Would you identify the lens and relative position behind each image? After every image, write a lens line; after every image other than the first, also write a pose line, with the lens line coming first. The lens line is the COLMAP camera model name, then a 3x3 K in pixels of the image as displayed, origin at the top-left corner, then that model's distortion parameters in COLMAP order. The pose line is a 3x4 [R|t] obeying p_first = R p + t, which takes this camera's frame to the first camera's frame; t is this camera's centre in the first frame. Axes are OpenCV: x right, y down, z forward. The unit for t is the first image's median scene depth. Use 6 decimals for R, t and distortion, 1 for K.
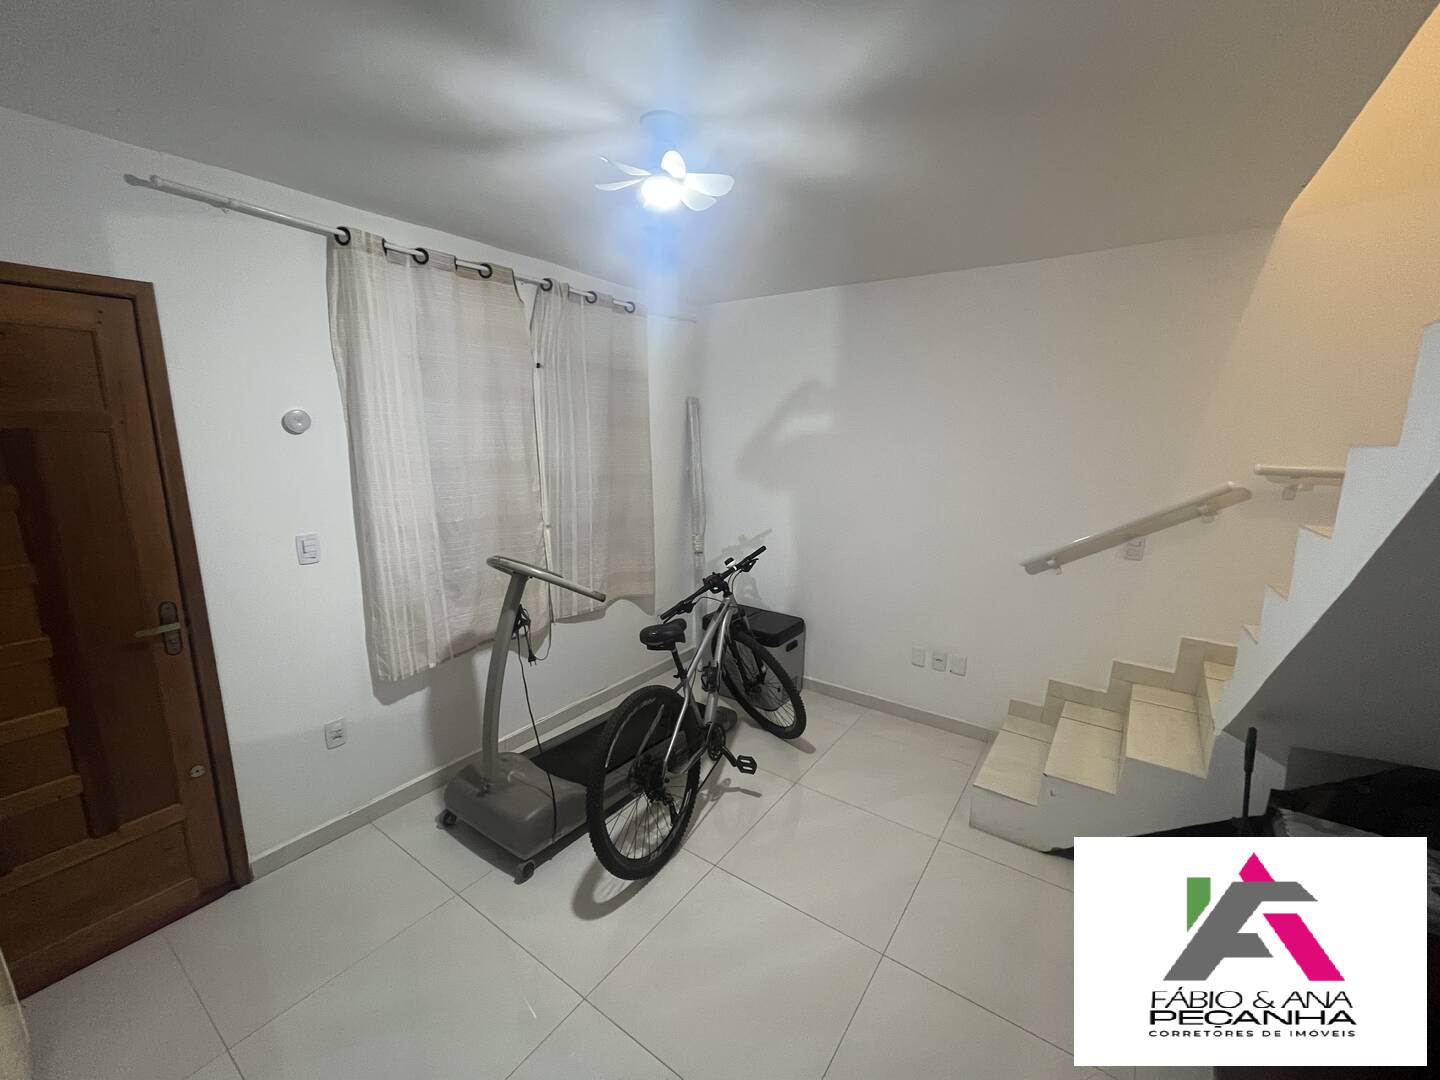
lens RADIAL K [[583.7, 0, 717.3], [0, 583.7, 540.6], [0, 0, 1]] dist [-0.004881, 0.001019]
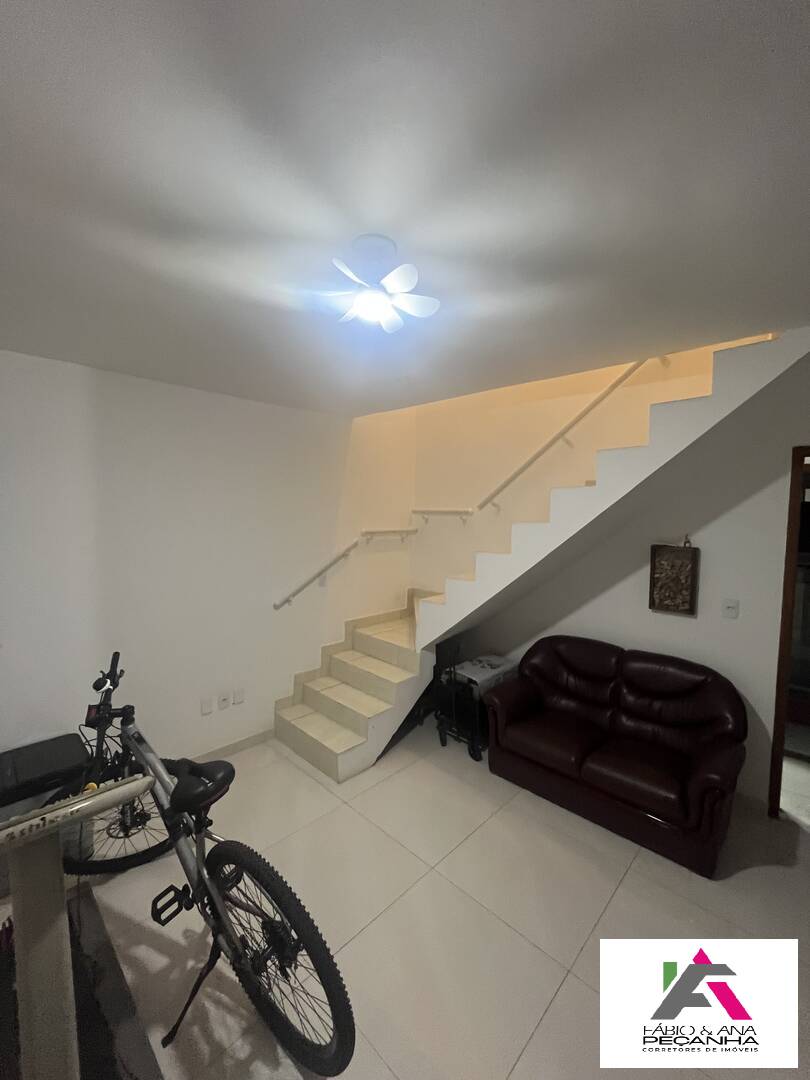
lens RADIAL K [[437.8, 0, 406.1], [0, 437.8, 540.1], [0, 0, 1]] dist [-0.004881, 0.001019]
pose [[0.143933, -0.078384, 0.986478, -0.555779], [0.170306, 0.983947, 0.053334, -0.135254], [-0.974823, 0.160327, 0.154972, 0.551605]]
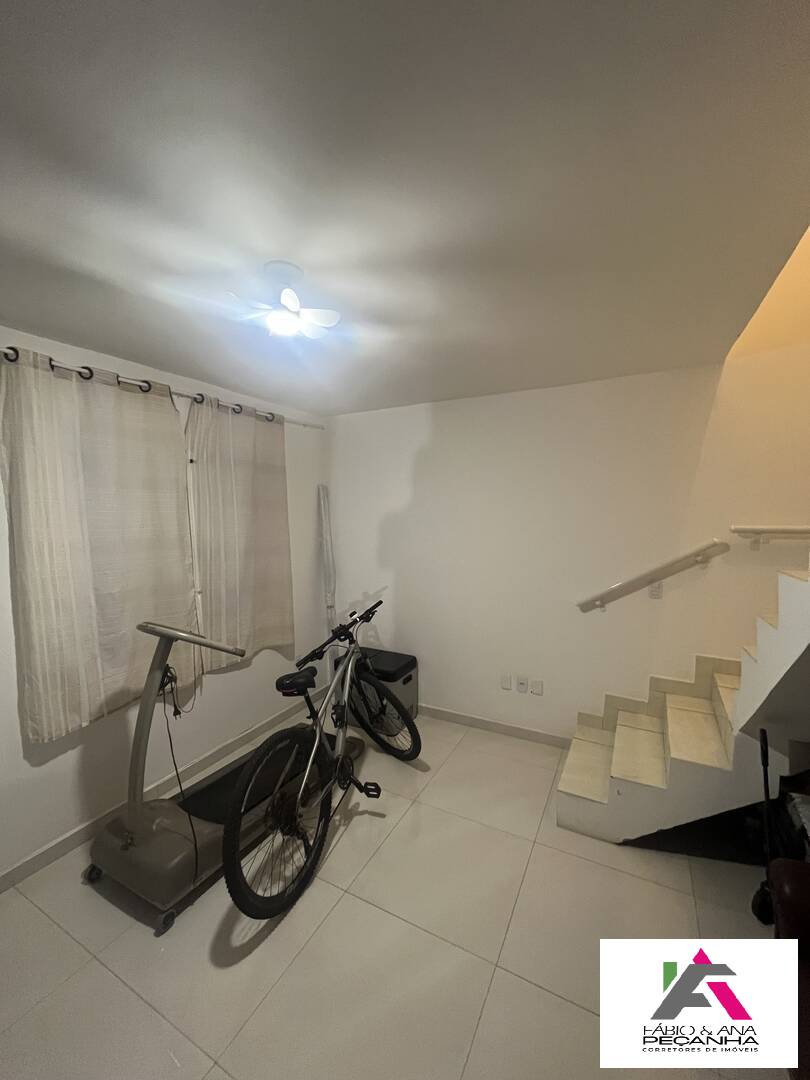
lens RADIAL K [[437.8, 0, 405.1], [0, 437.8, 537.4], [0, 0, 1]] dist [-0.004881, 0.001019]
pose [[0.991629, -0.029445, 0.125715, 0.020965], [0.044745, 0.991683, -0.120676, -0.010668], [-0.121116, 0.125291, 0.984699, 0.064980]]
